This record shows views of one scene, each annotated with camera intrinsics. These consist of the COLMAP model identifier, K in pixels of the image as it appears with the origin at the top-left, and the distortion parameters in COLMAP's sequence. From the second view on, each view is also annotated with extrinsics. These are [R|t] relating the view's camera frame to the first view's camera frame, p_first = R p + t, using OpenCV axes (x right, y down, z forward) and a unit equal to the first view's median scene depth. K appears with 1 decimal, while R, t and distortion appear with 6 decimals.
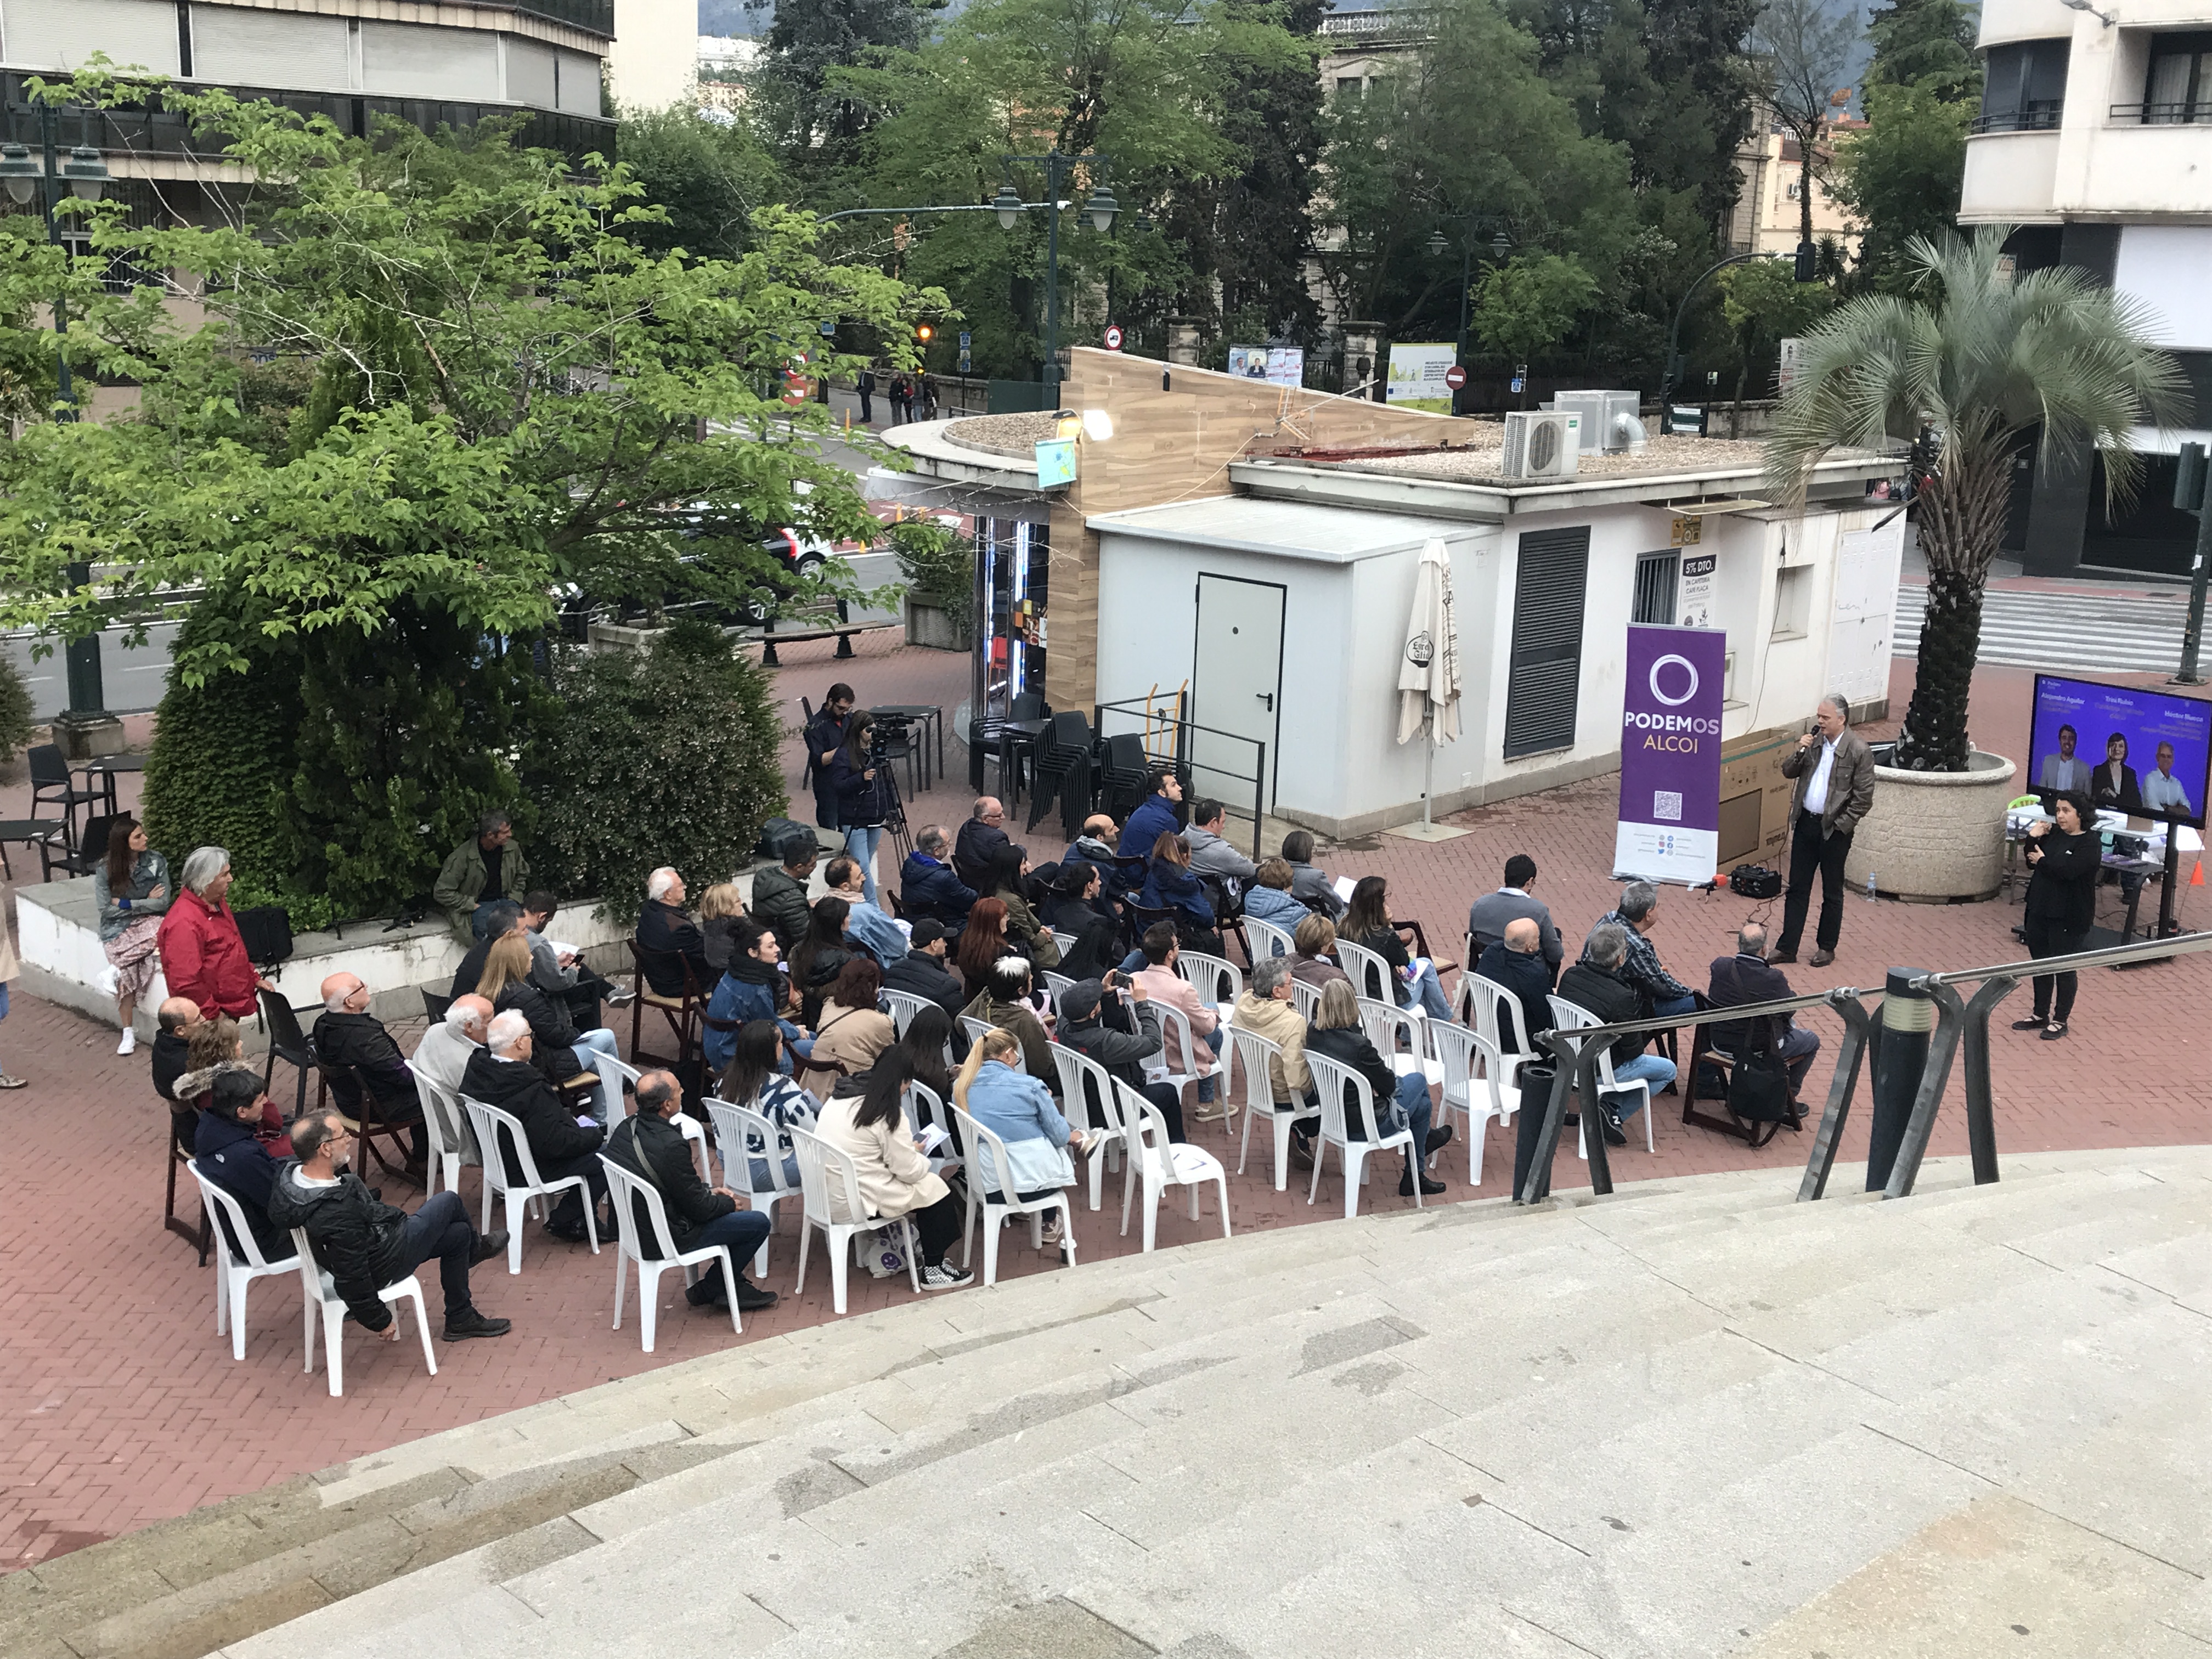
lens RADIAL K [[2406.7, 0, 1090.9], [0, 2406.7, 828.4], [0, 0, 1]] dist [0.115915, 0.000000]
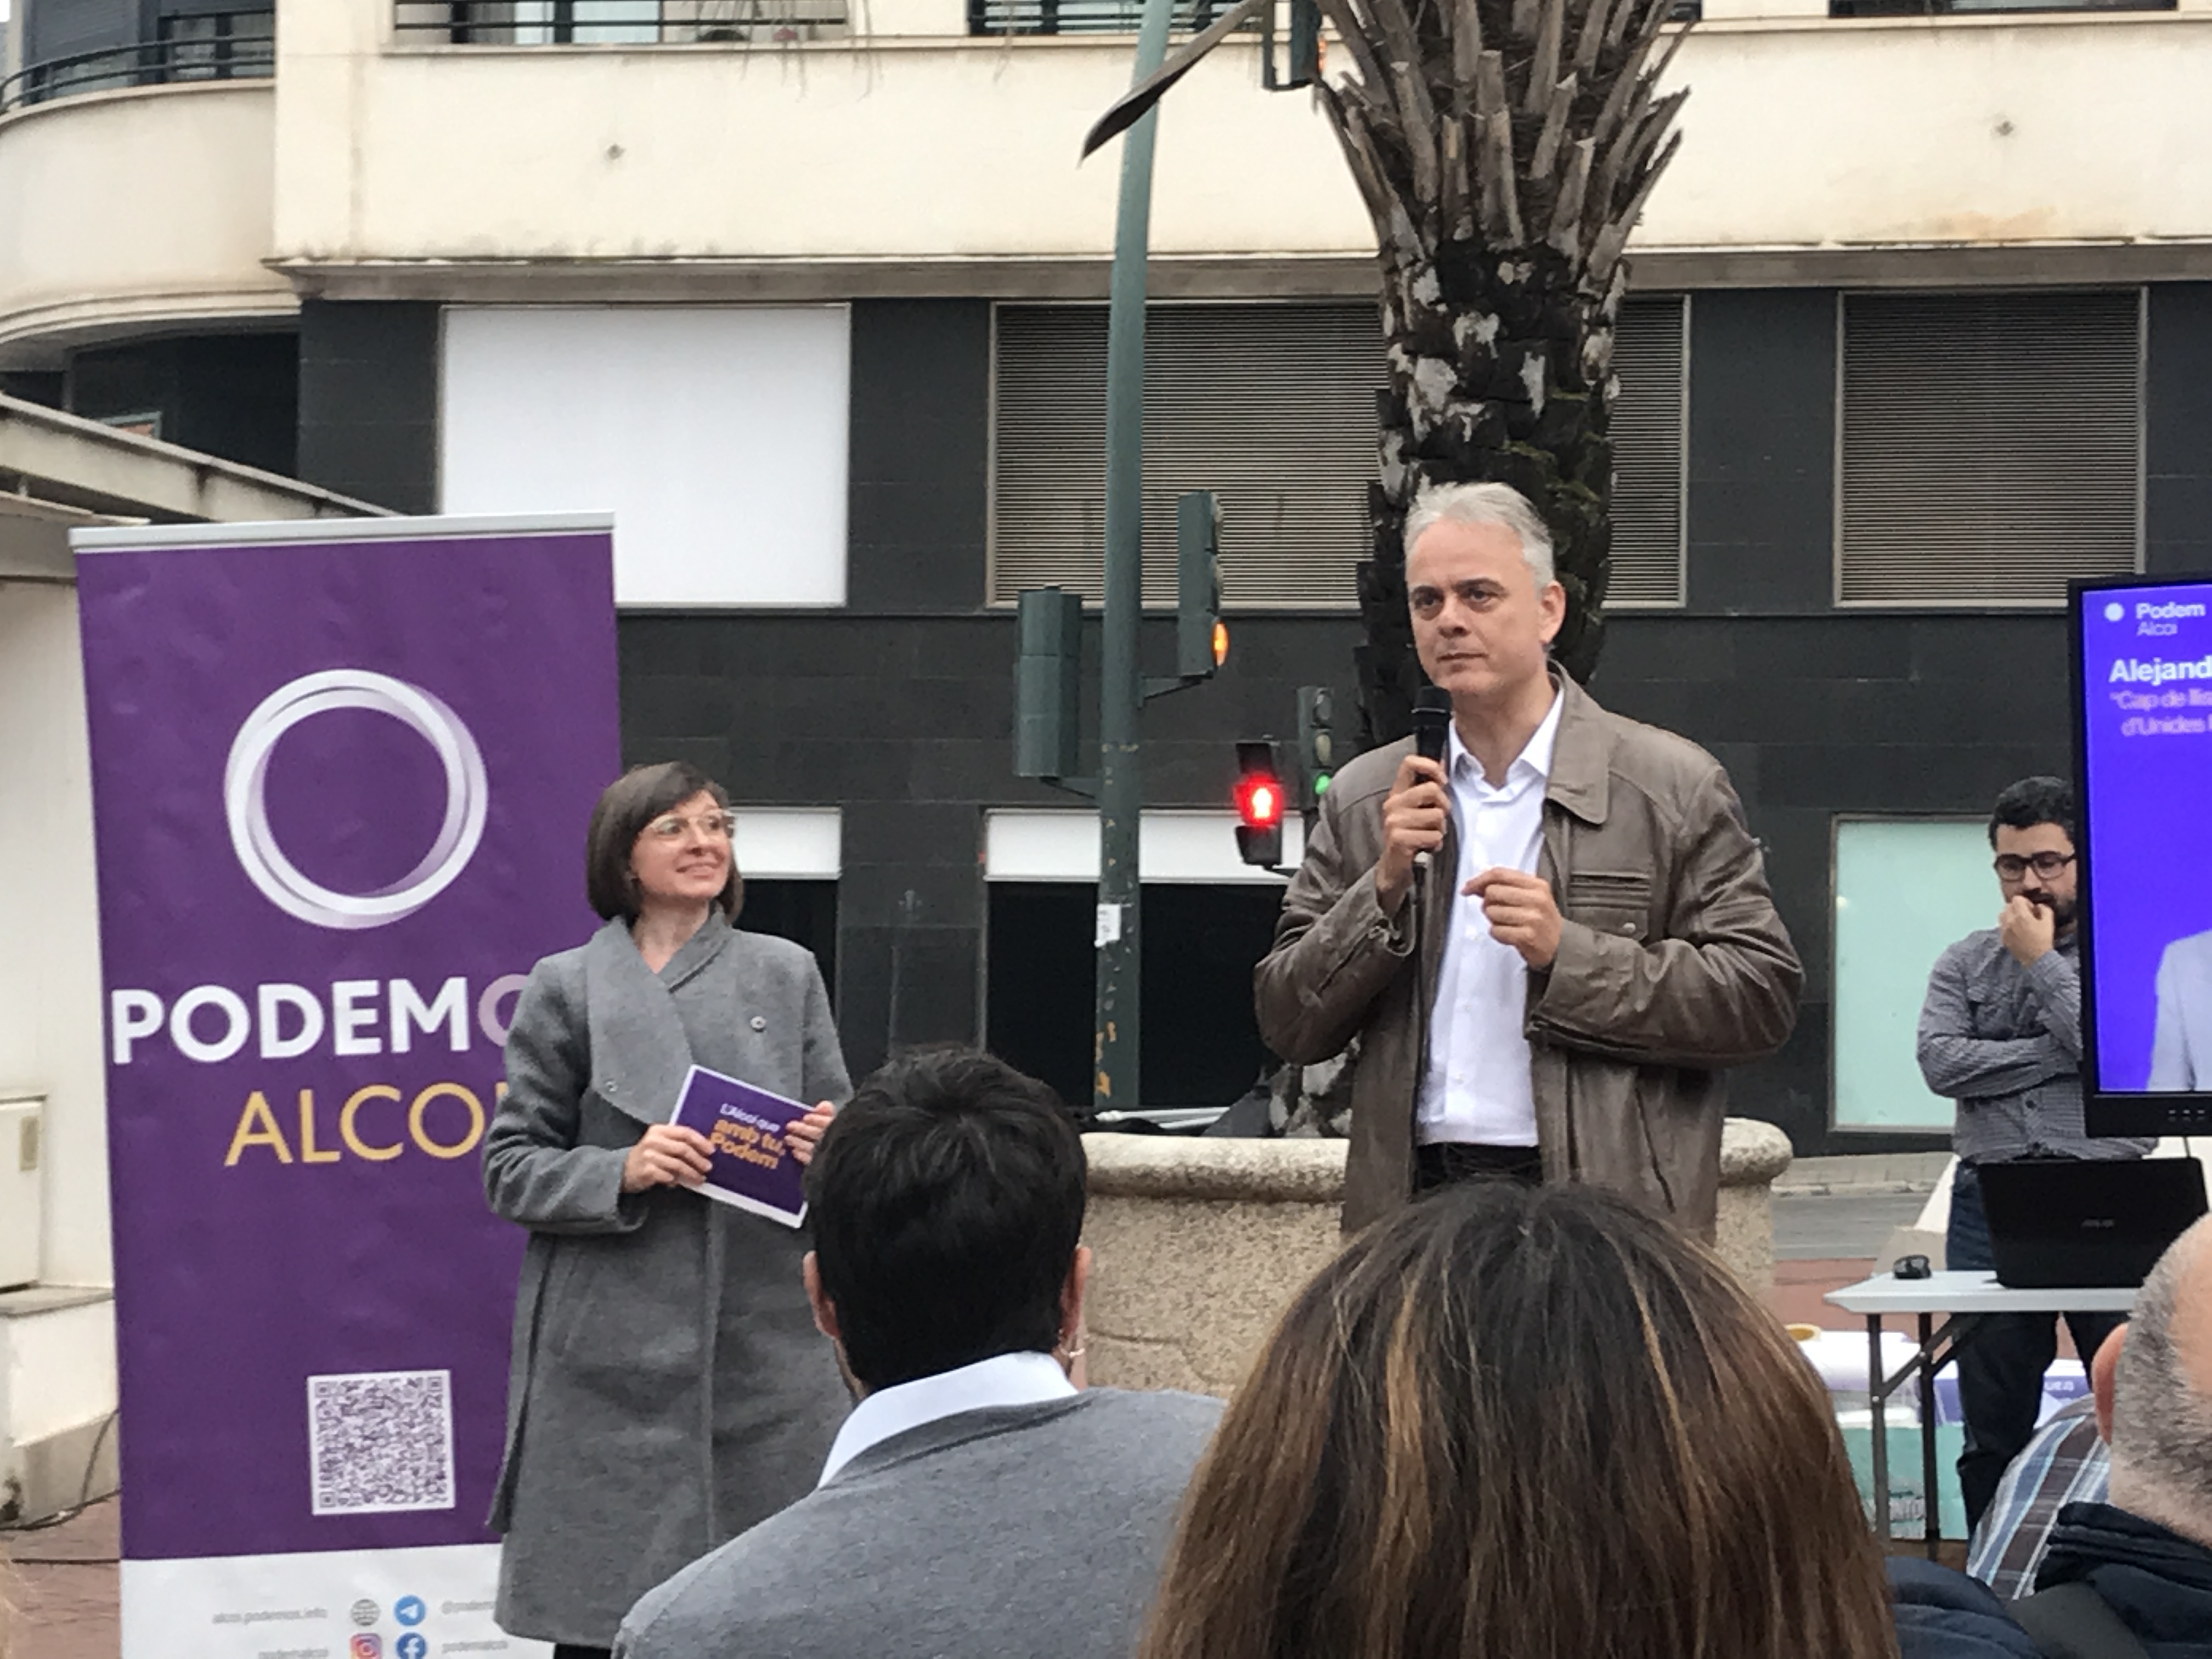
lens RADIAL K [[5239.5, 0, 1117.6], [0, 5239.5, 819.3], [0, 0, 1]] dist [0.033710, 0.000000]
pose [[0.805350, 0.008561, 0.592738, 0.032117], [0.145351, 0.966521, -0.211449, 0.037202], [-0.574703, 0.256445, 0.777143, 0.575540]]
